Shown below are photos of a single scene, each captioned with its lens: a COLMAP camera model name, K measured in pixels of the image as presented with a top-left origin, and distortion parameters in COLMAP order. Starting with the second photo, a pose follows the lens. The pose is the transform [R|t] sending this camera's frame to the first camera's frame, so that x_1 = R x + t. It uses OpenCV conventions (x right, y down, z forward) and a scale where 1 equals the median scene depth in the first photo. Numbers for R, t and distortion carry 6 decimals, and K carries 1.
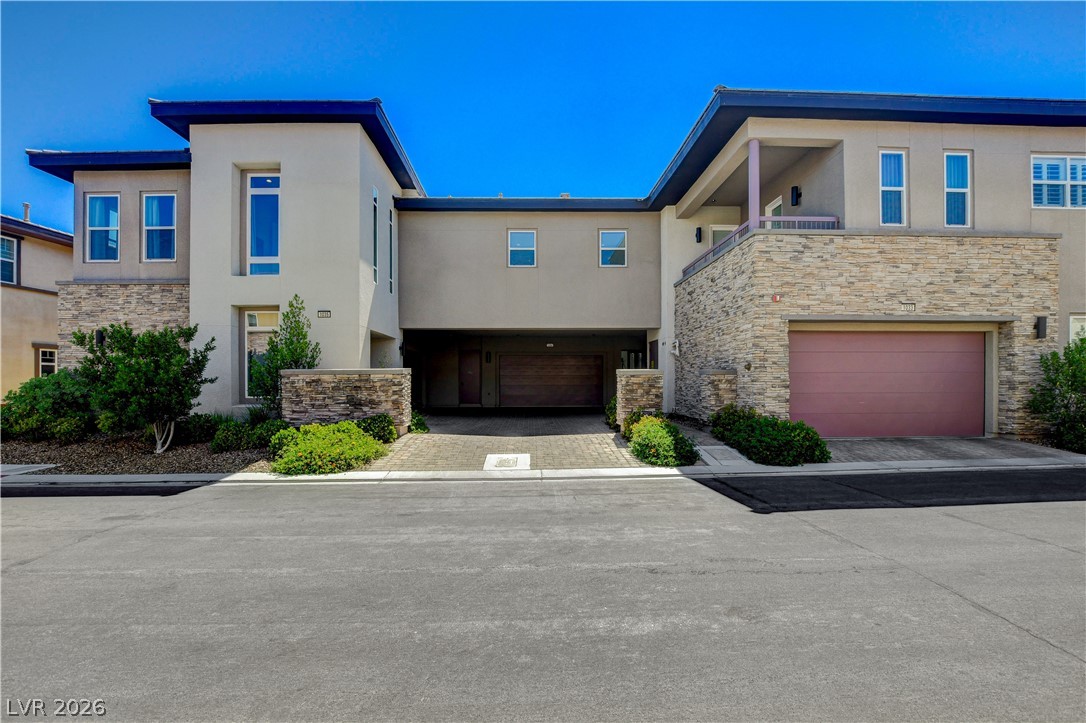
lens RADIAL K [[488.9, 0, 542.3], [0, 488.9, 382.8], [0, 0, 1]] dist [-0.015596, 0.000309]
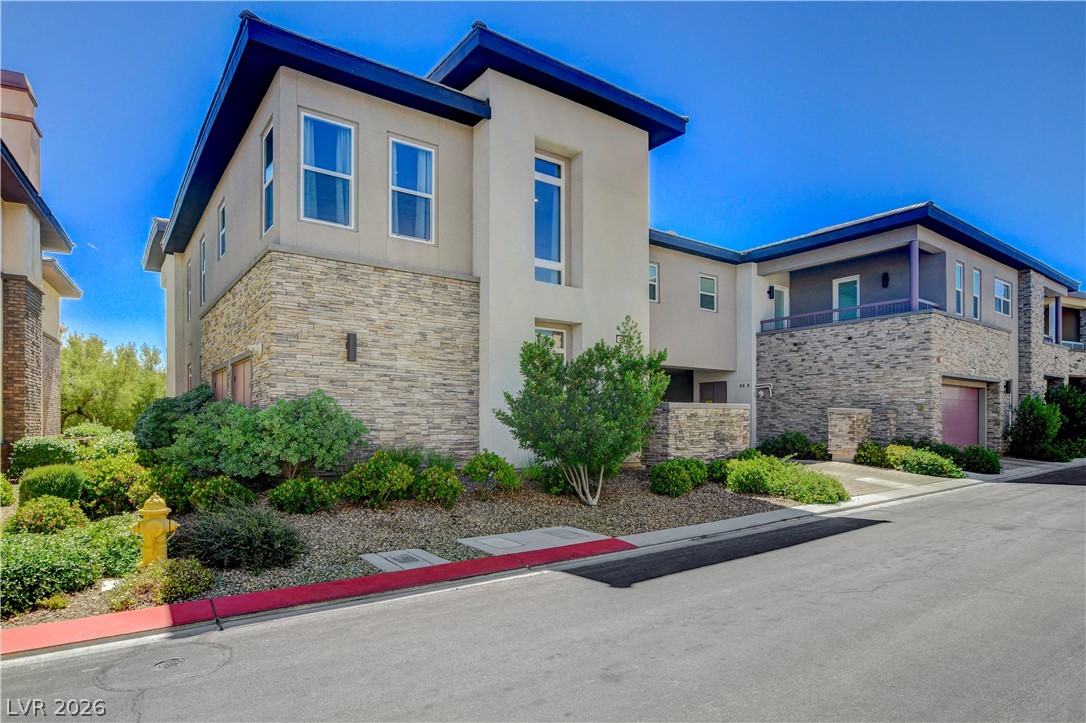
lens RADIAL K [[597.1, 0, 547.1], [0, 597.1, 419.9], [0, 0, 1]] dist [-0.002278, -0.000508]
pose [[0.817624, 0.006064, 0.575721, -1.152729], [0.000508, 0.999937, -0.011254, 0.015422], [-0.575753, 0.009494, 0.817569, 0.198115]]
